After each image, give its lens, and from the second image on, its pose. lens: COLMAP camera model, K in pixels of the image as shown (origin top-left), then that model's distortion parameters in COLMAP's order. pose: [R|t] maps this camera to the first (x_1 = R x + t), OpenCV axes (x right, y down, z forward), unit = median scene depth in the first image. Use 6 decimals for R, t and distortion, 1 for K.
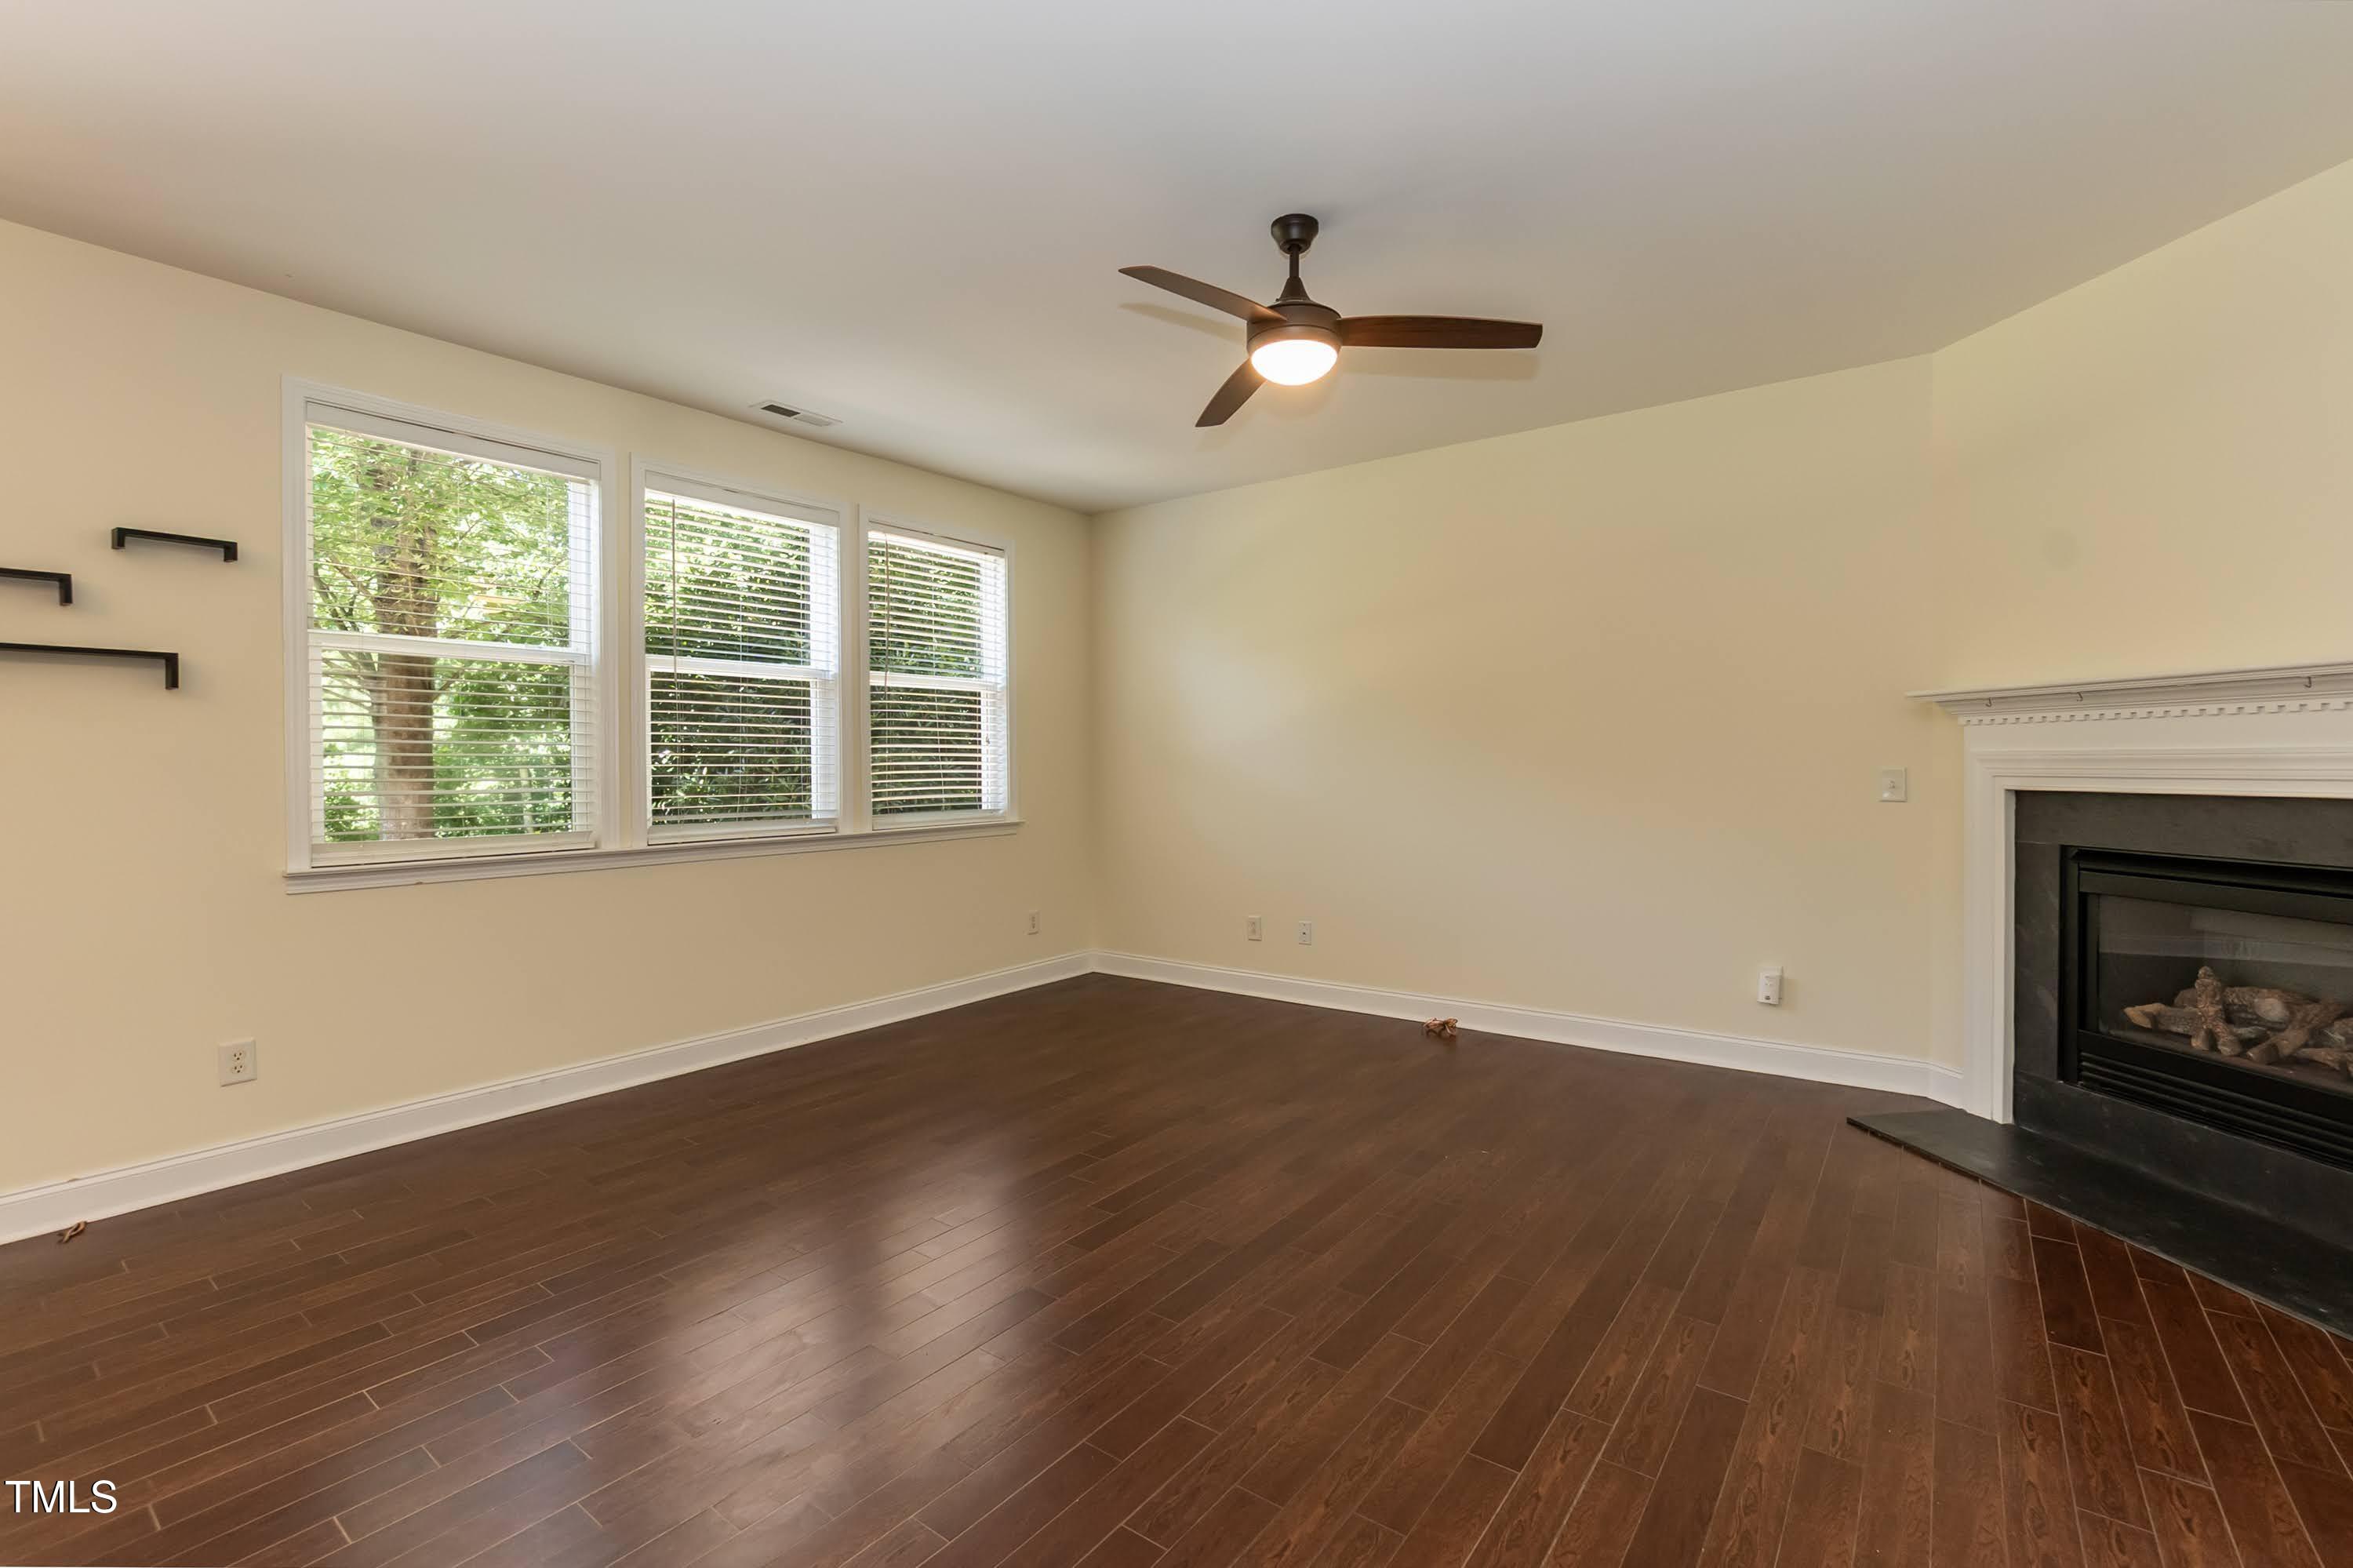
lens RADIAL K [[1038.3, 0, 1171.1], [0, 1038.3, 788.2], [0, 0, 1]] dist [-0.026331, 0.009251]
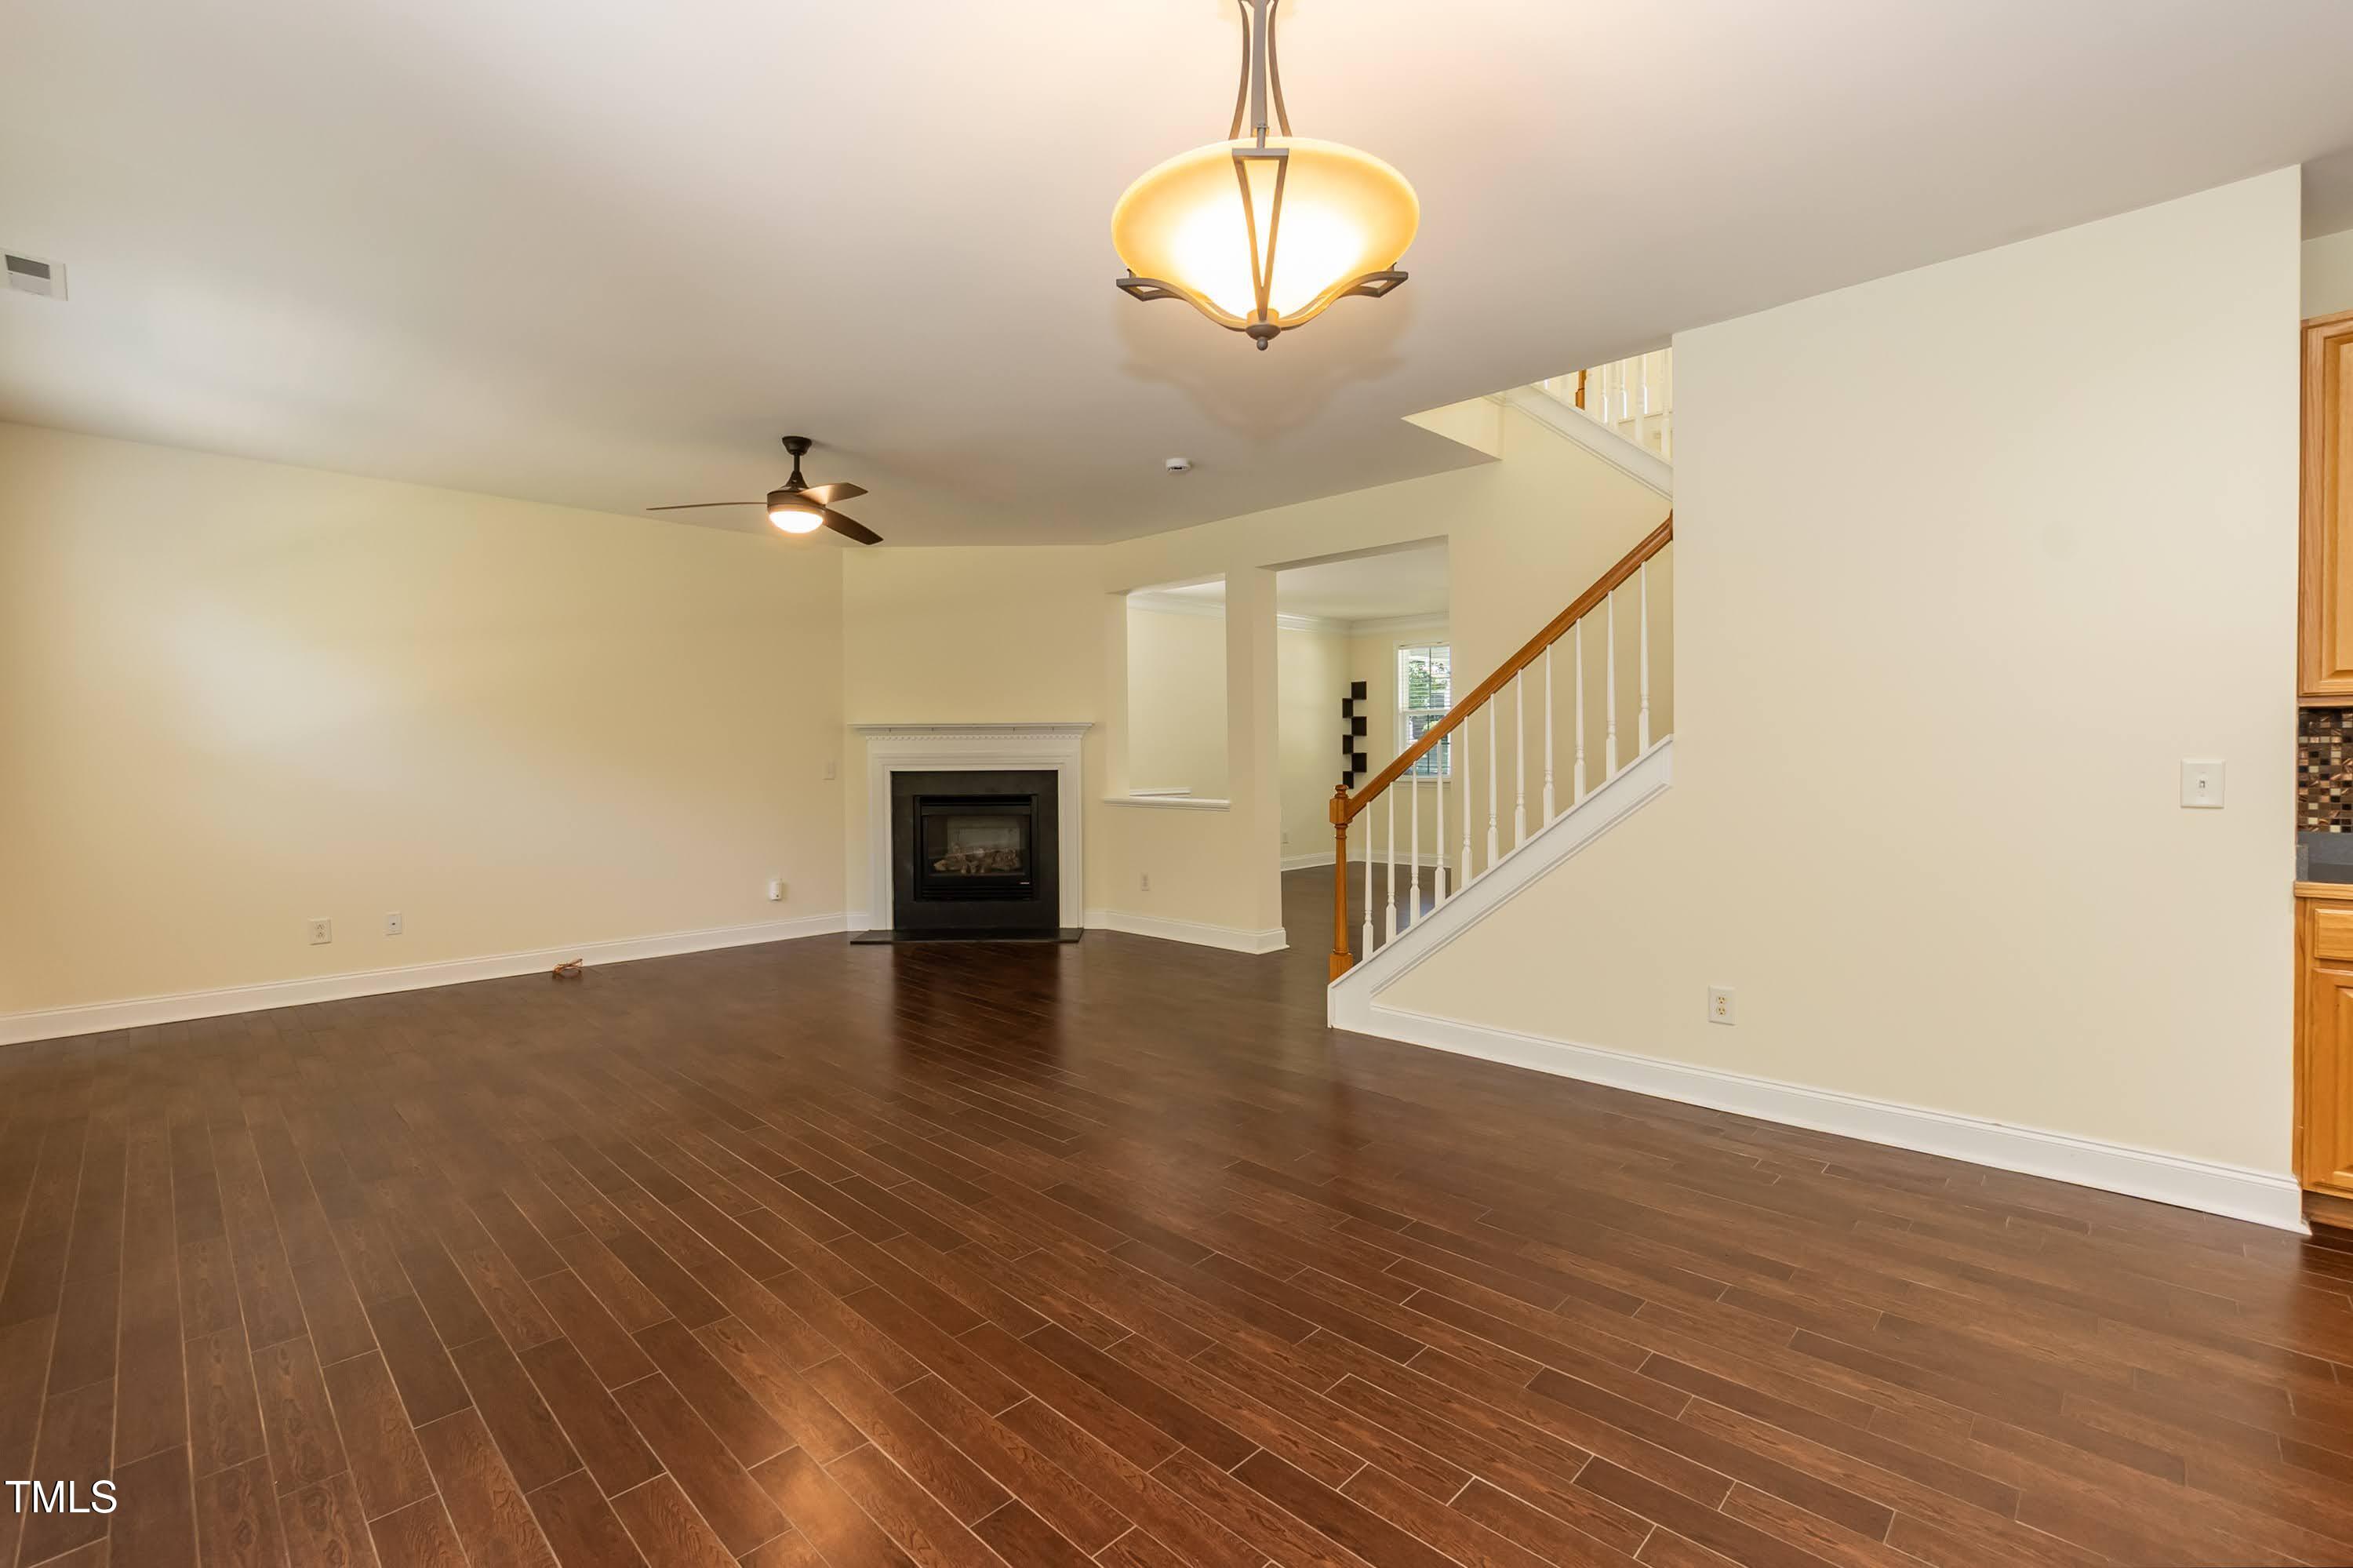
lens RADIAL K [[1038.3, 0, 1177.3], [0, 1038.3, 786.4], [0, 0, 1]] dist [-0.026331, 0.009251]
pose [[0.121684, -0.021822, 0.992329, -1.316718], [0.031494, 0.999340, 0.018114, 0.013442], [-0.992069, 0.029048, 0.122291, 0.154785]]
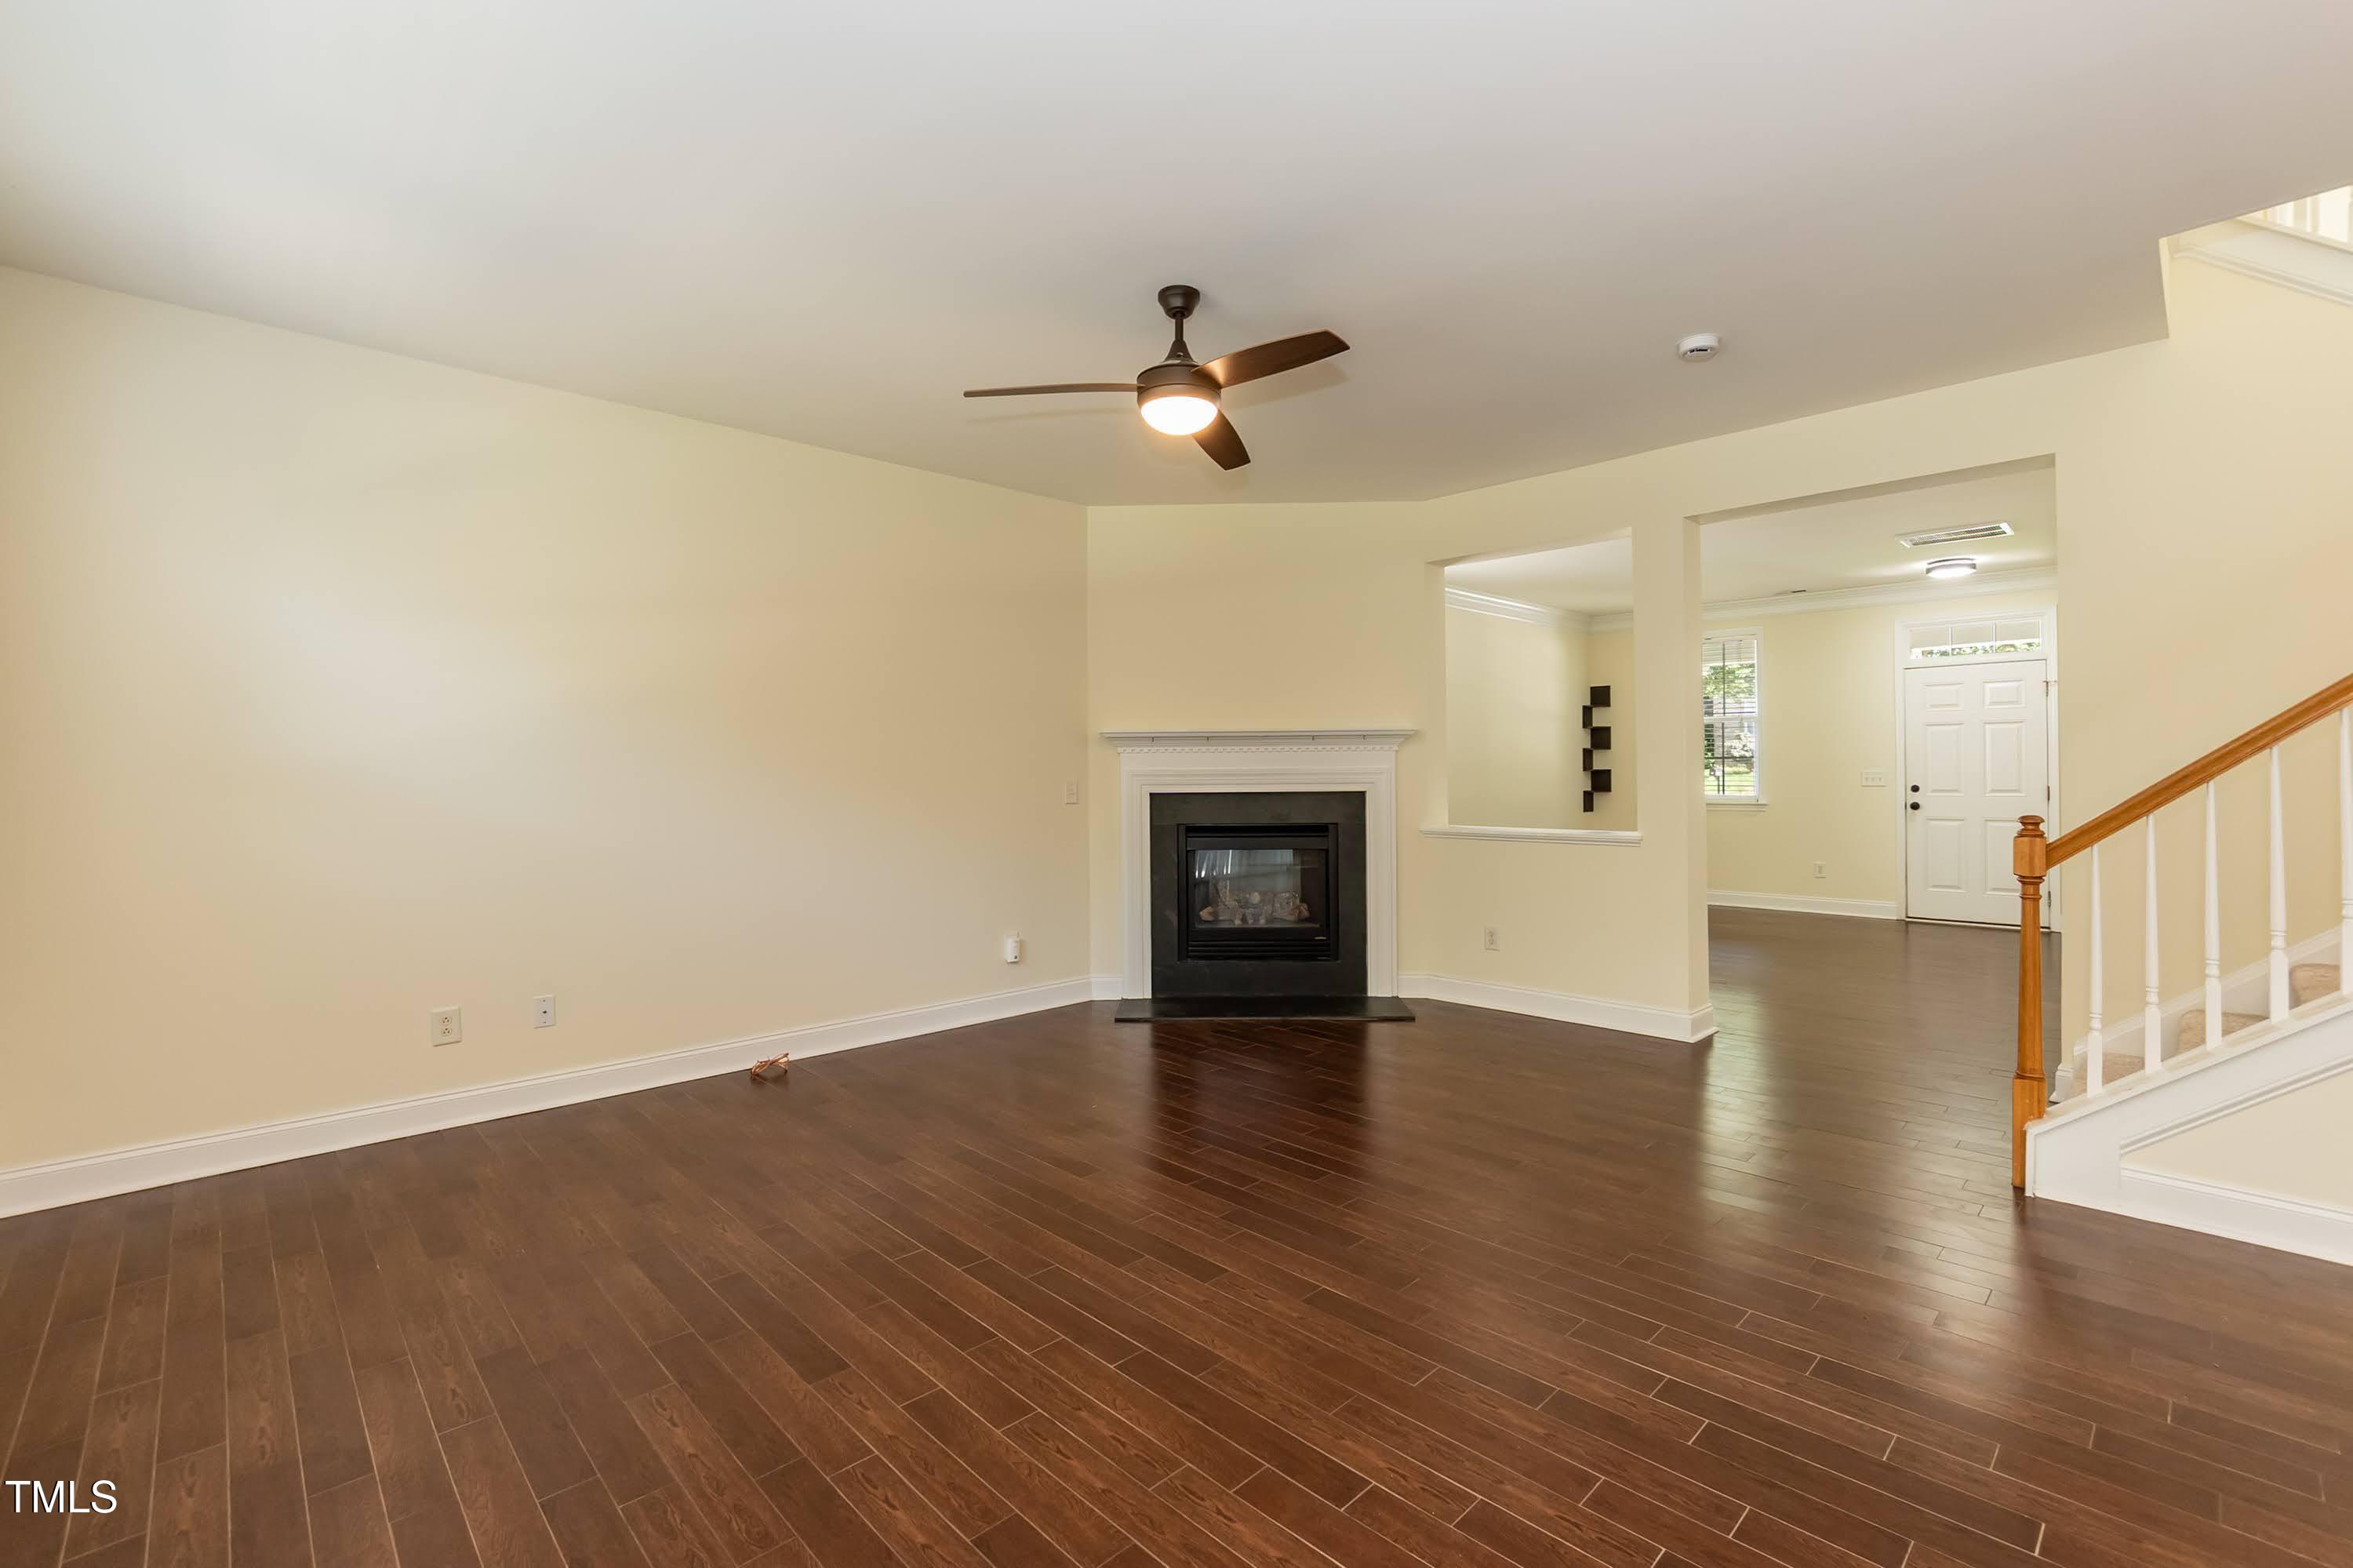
lens RADIAL K [[1038.3, 0, 1186.4], [0, 1038.3, 780.3], [0, 0, 1]] dist [-0.026331, 0.009251]
pose [[0.151103, 0.001513, 0.988517, -0.866398], [0.033049, 0.999432, -0.006581, -0.006148], [-0.987965, 0.033664, 0.150967, 0.727924]]
